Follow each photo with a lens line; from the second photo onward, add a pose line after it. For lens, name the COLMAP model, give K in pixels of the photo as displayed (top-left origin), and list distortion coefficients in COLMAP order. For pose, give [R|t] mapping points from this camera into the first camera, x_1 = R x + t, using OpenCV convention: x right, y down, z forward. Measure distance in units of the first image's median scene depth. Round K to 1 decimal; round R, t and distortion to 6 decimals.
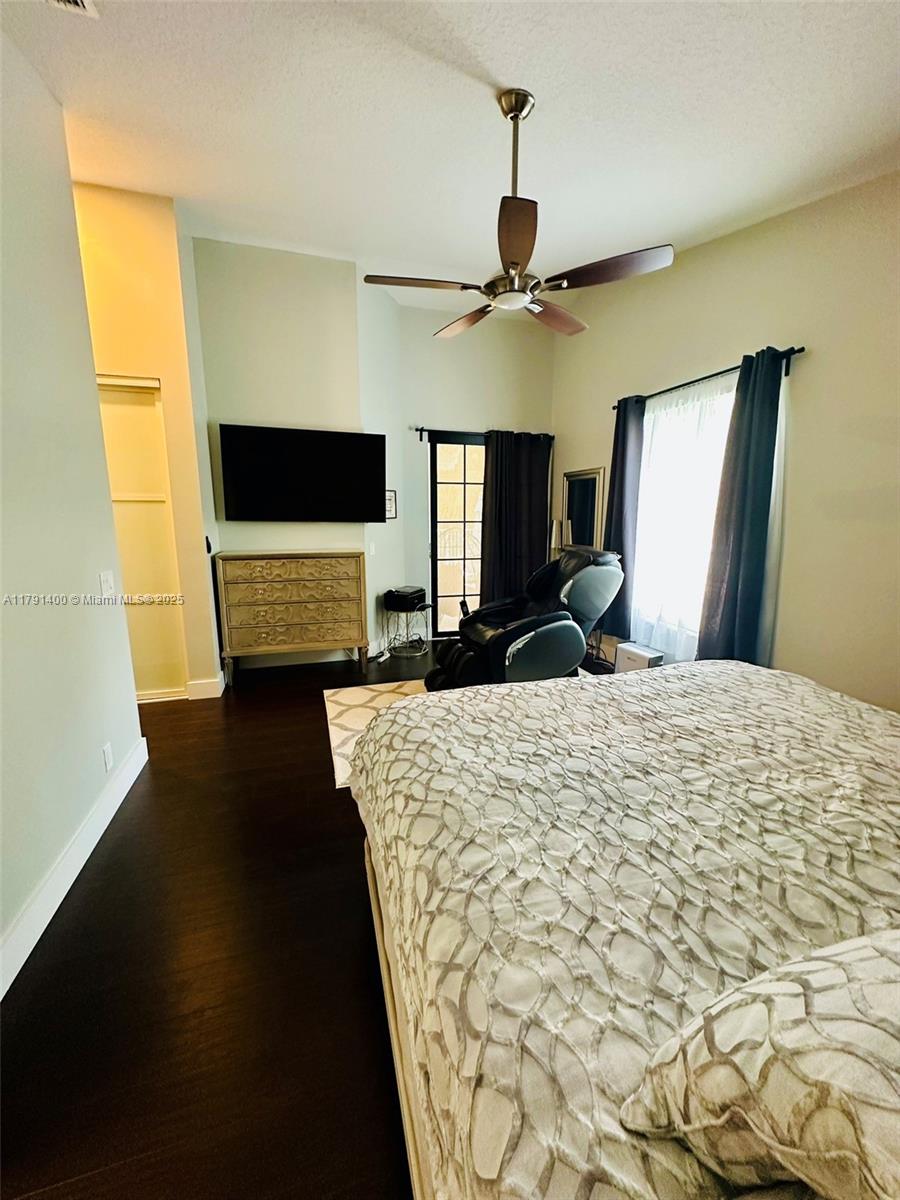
lens RADIAL K [[491.8, 0, 450.0], [0, 491.8, 600.0], [0, 0, 1]] dist [-0.000371, 0.000057]
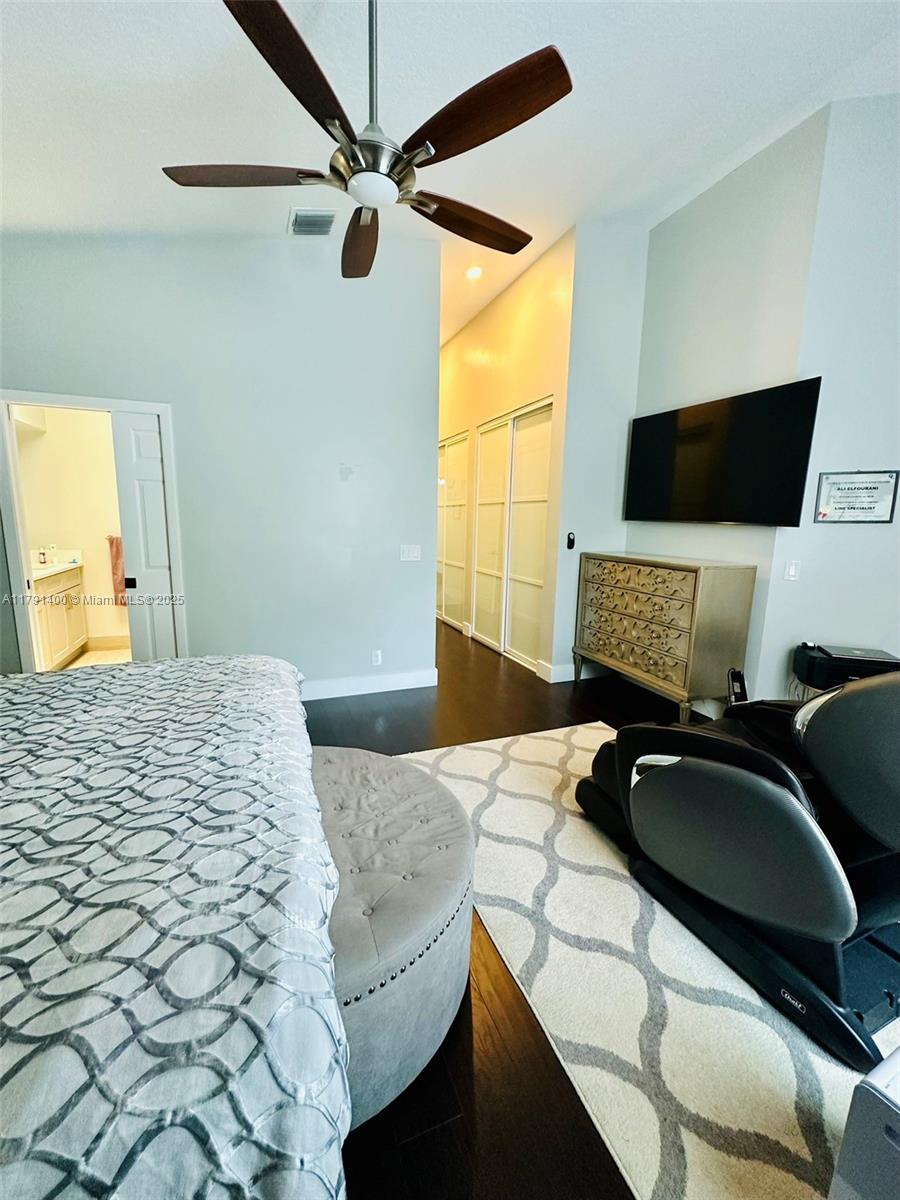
lens RADIAL K [[479.0, 0, 449.6], [0, 479.0, 598.9], [0, 0, 1]] dist [-0.000250, 0.000354]
pose [[0.059842, 0.165095, -0.984460, 0.491177], [-0.201287, 0.967965, 0.150093, -0.086812], [0.977703, 0.189178, 0.091157, 0.635403]]
